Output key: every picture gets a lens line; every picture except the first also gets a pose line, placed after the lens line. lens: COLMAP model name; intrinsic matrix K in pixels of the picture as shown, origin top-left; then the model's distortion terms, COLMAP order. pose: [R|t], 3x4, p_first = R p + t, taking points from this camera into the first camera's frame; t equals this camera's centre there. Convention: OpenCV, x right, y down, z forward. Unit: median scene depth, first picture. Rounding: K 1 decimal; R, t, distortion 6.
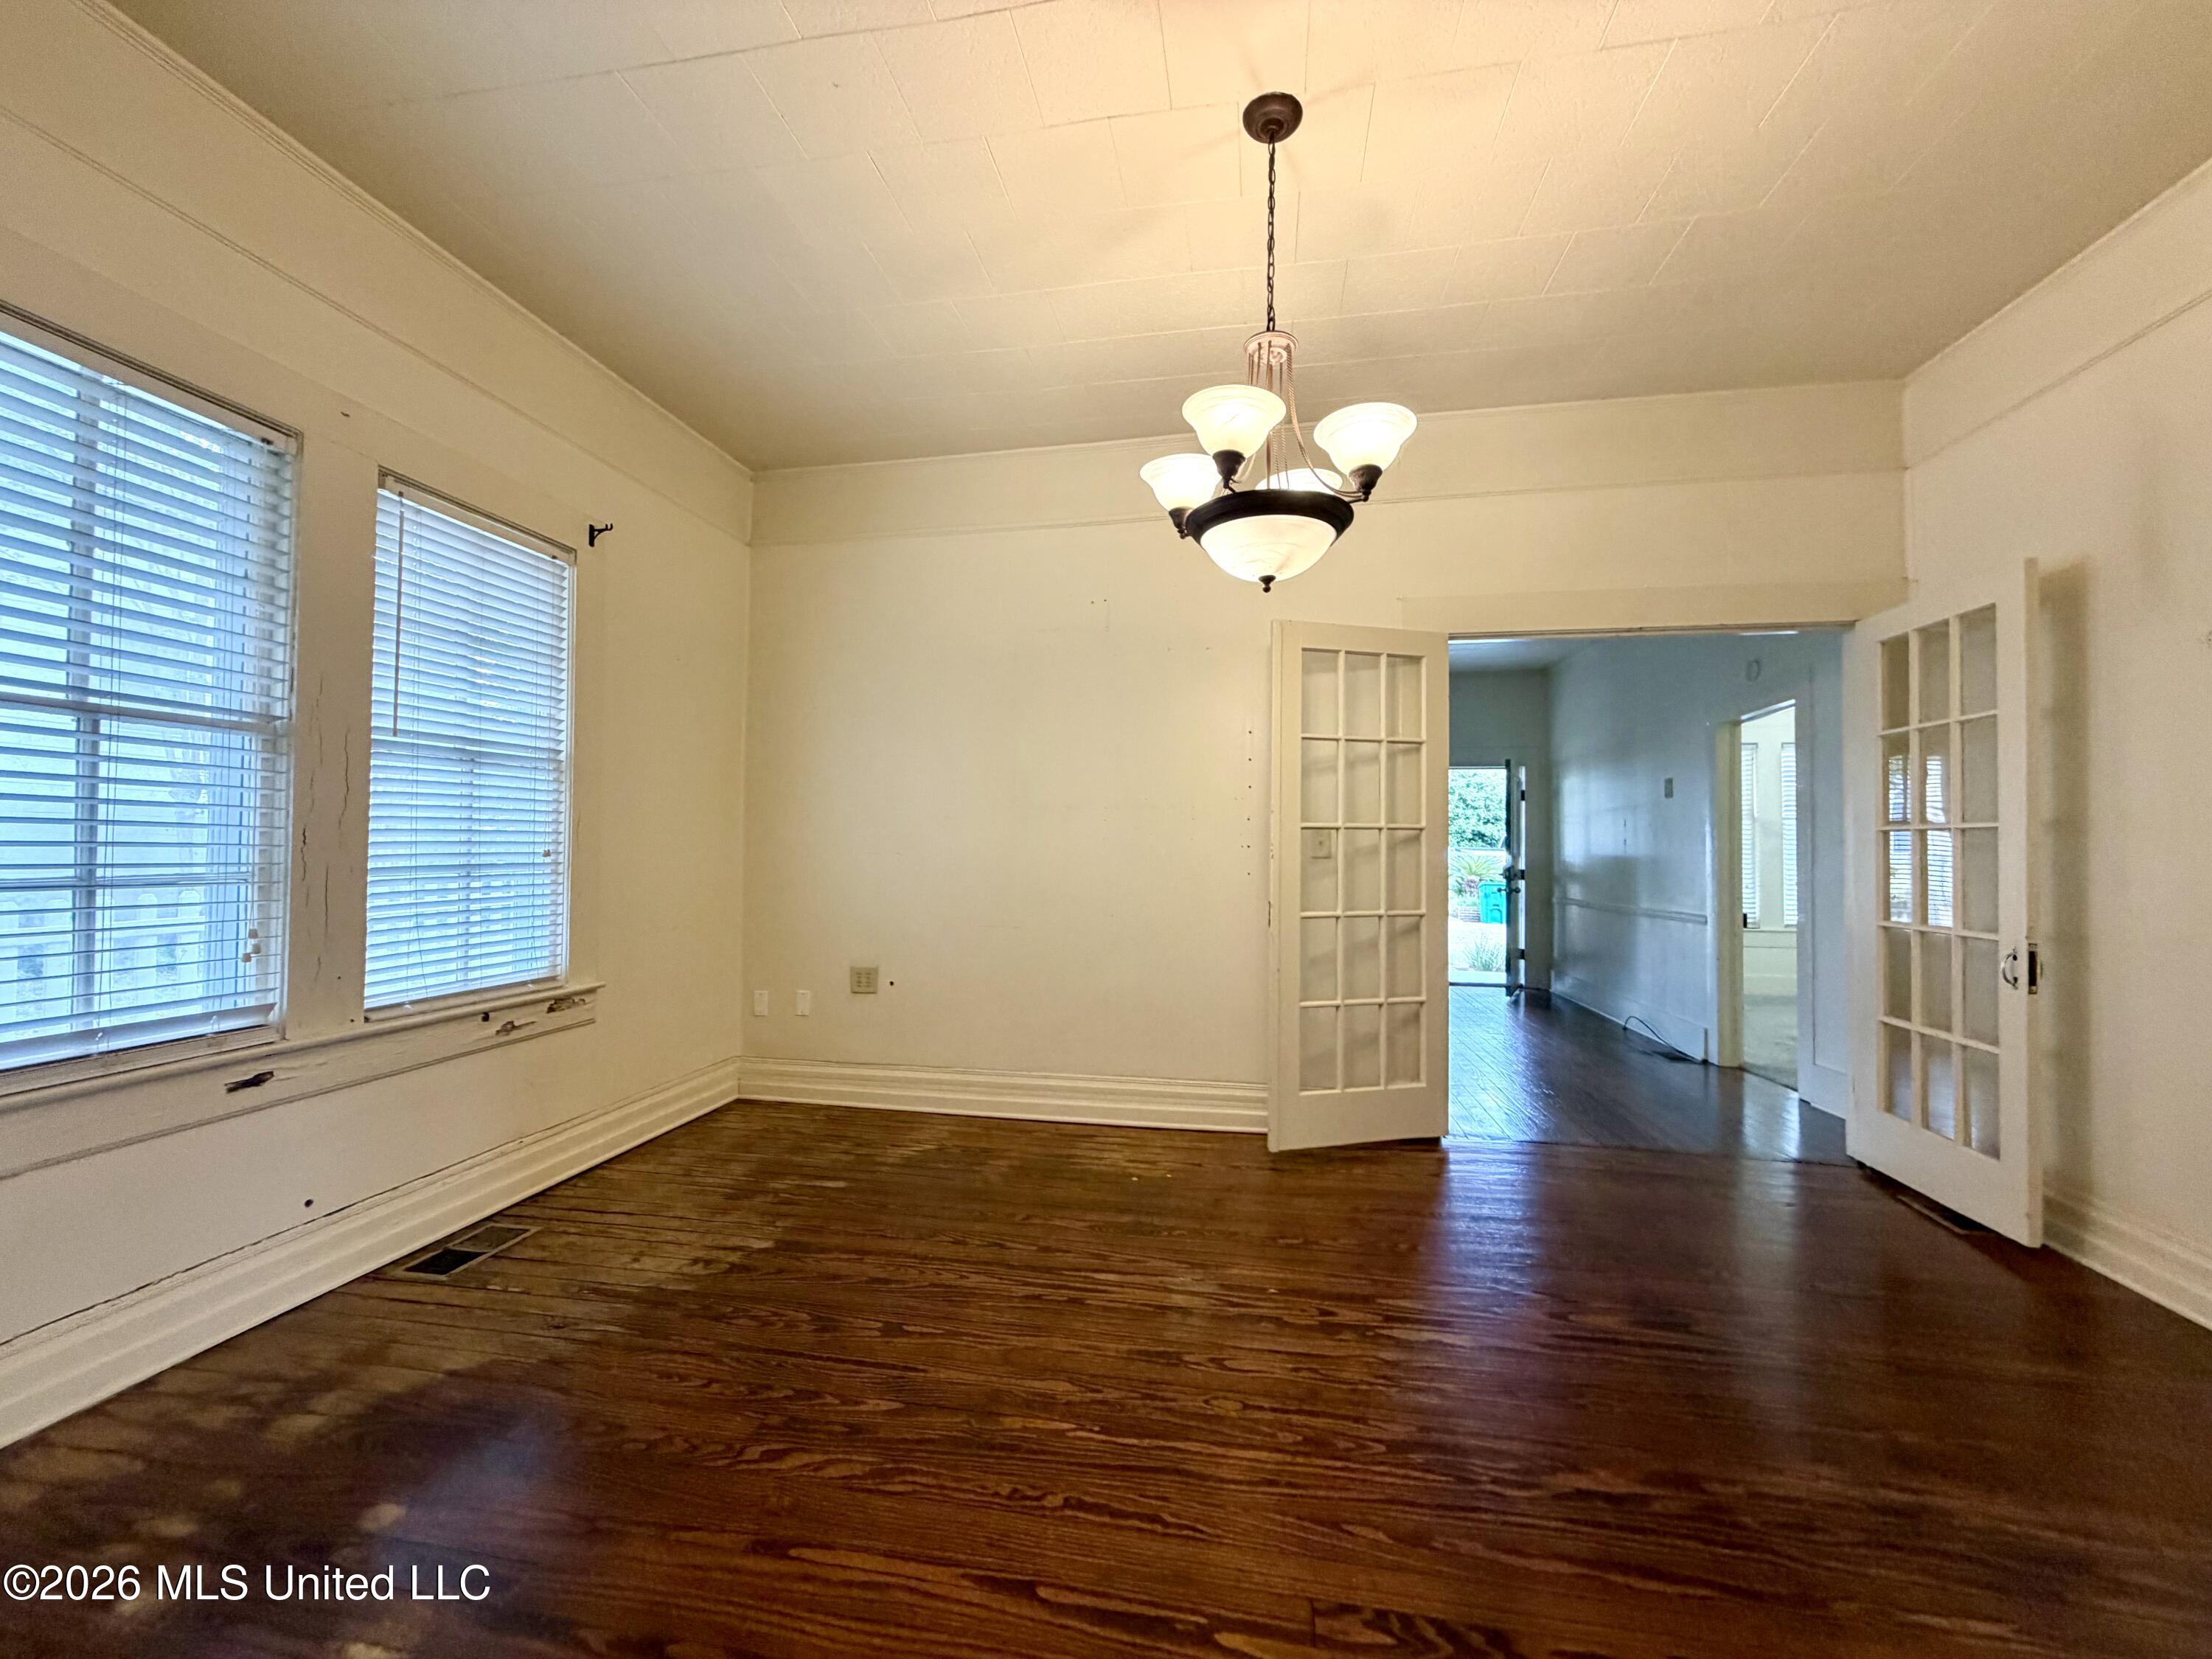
lens RADIAL K [[888.8, 0, 1097.9], [0, 888.8, 830.5], [0, 0, 1]] dist [0.000430, 0.000737]
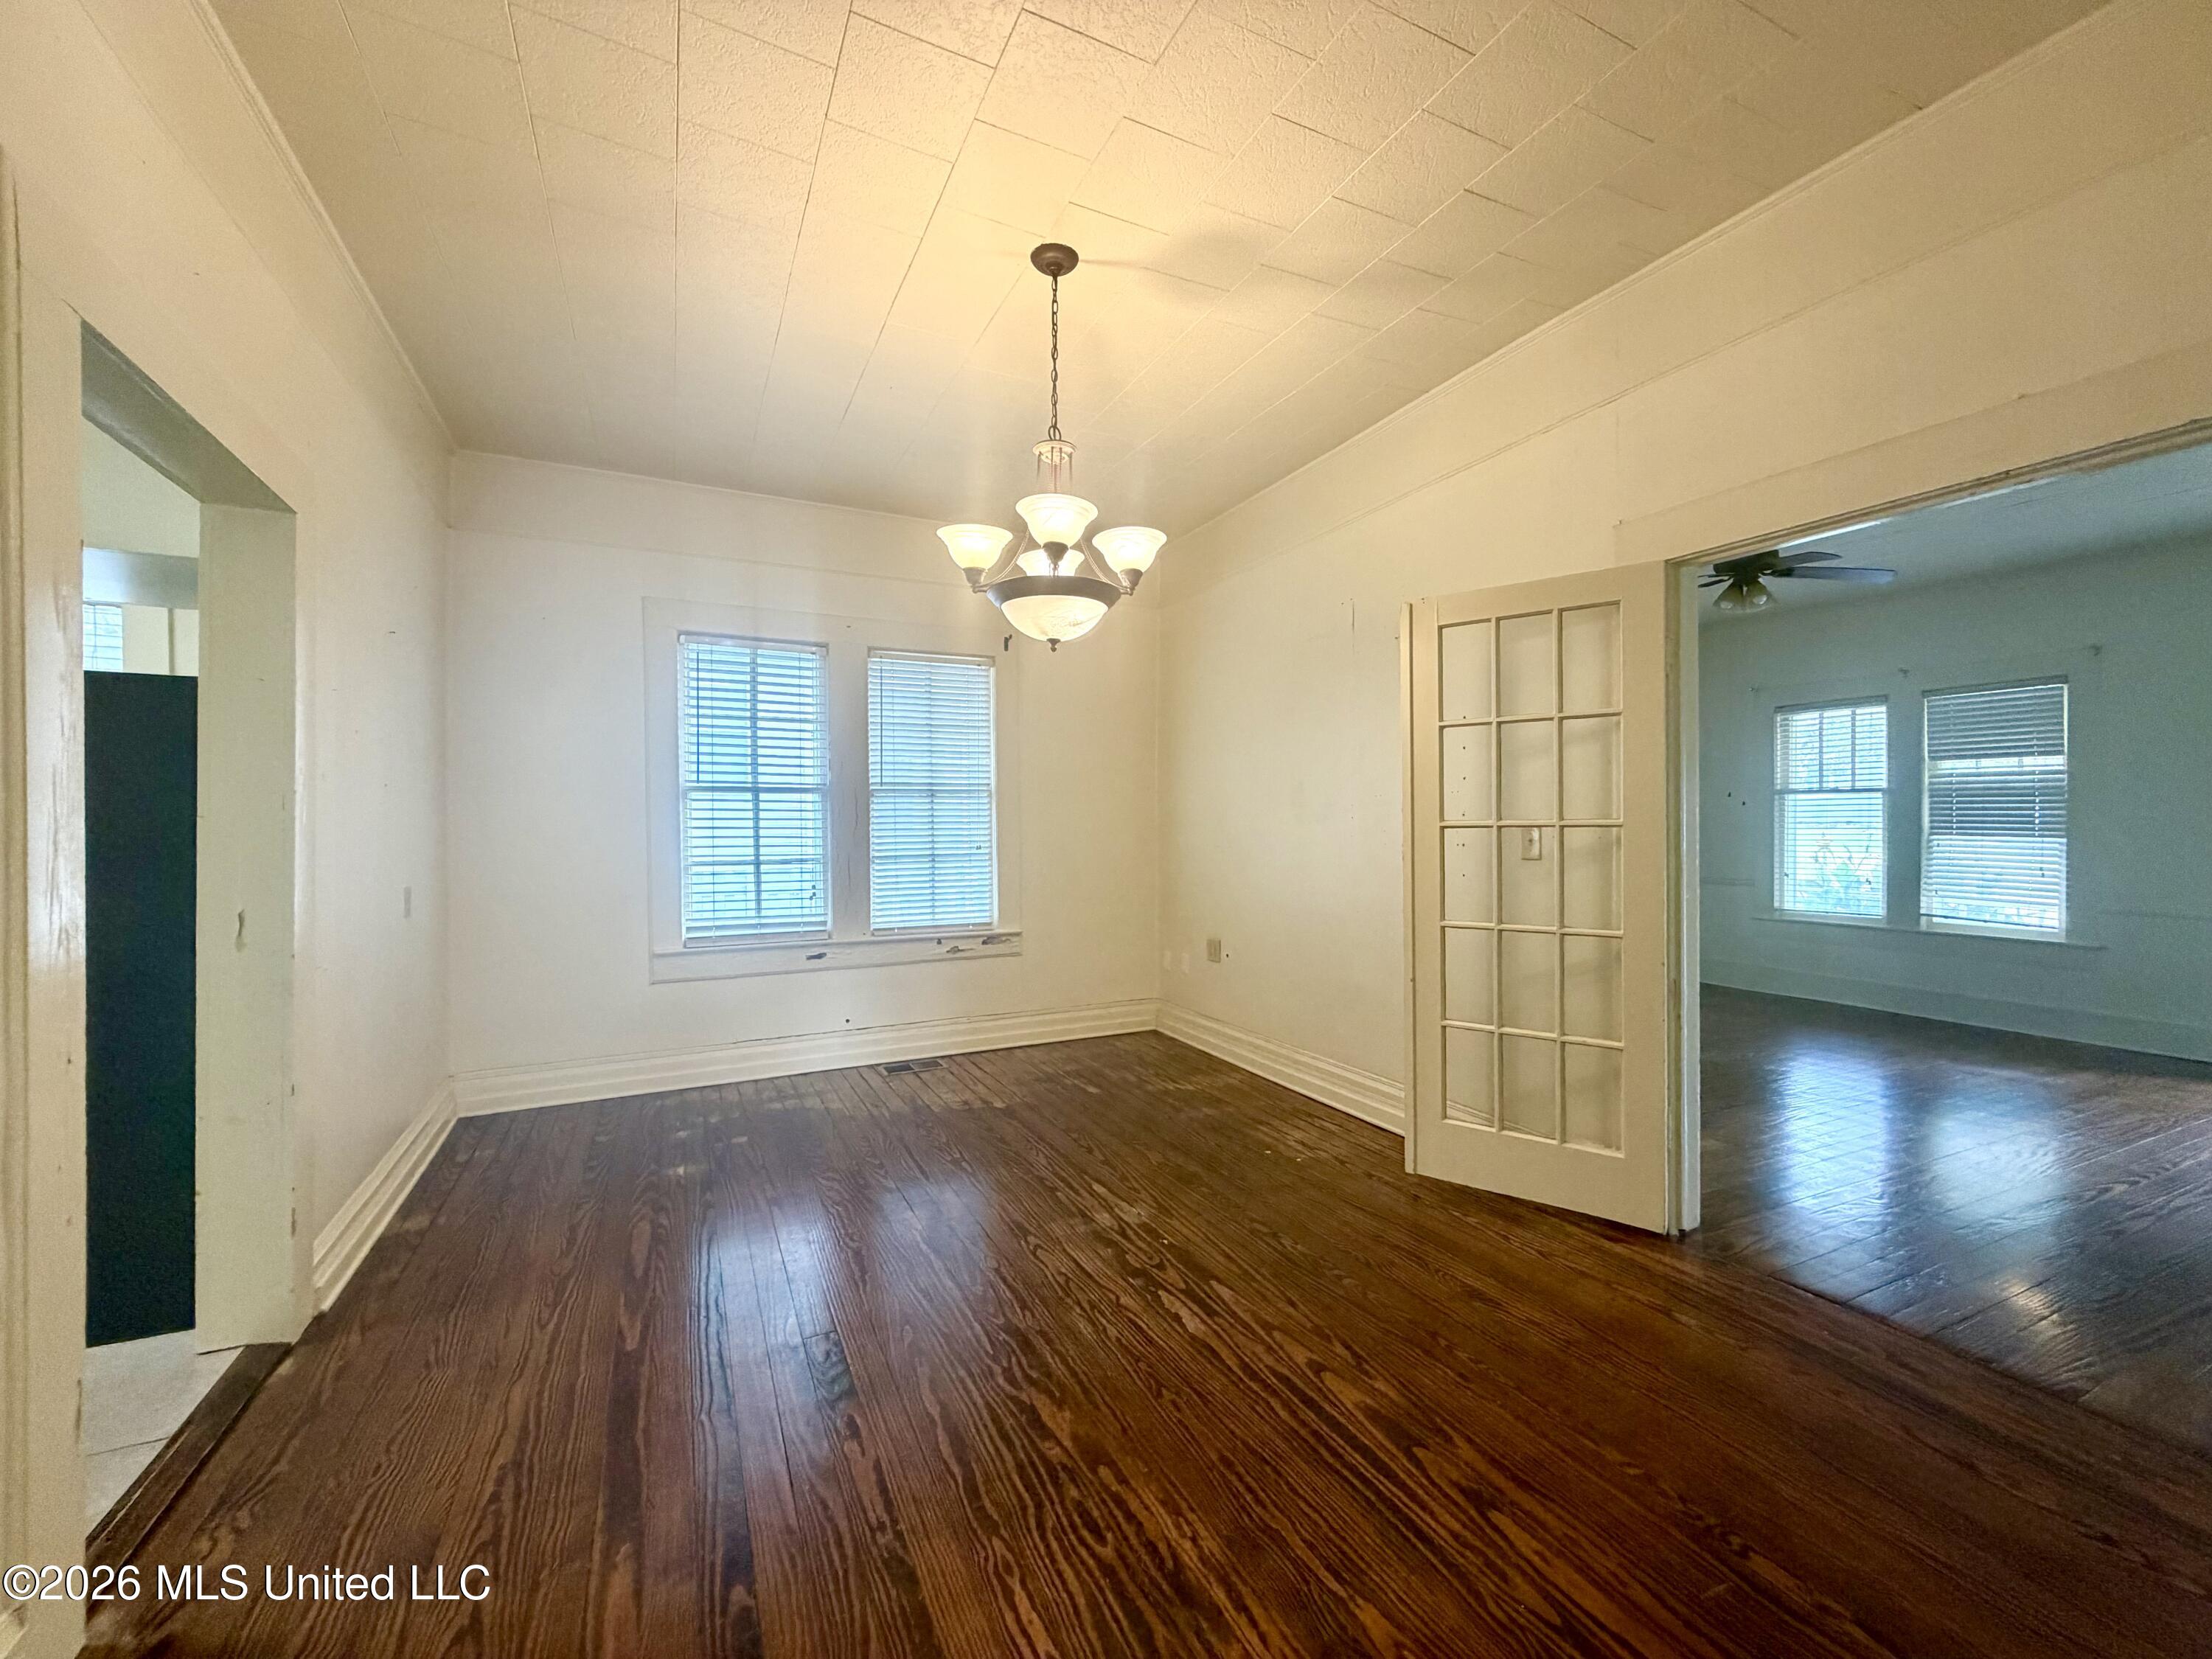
lens RADIAL K [[888.8, 0, 1097.9], [0, 888.8, 830.5], [0, 0, 1]] dist [0.000430, 0.000737]
pose [[0.589904, -0.003719, -0.807465, 1.025039], [0.025543, 0.999575, 0.014057, -0.028316], [0.807069, -0.028918, 0.589748, 0.258513]]
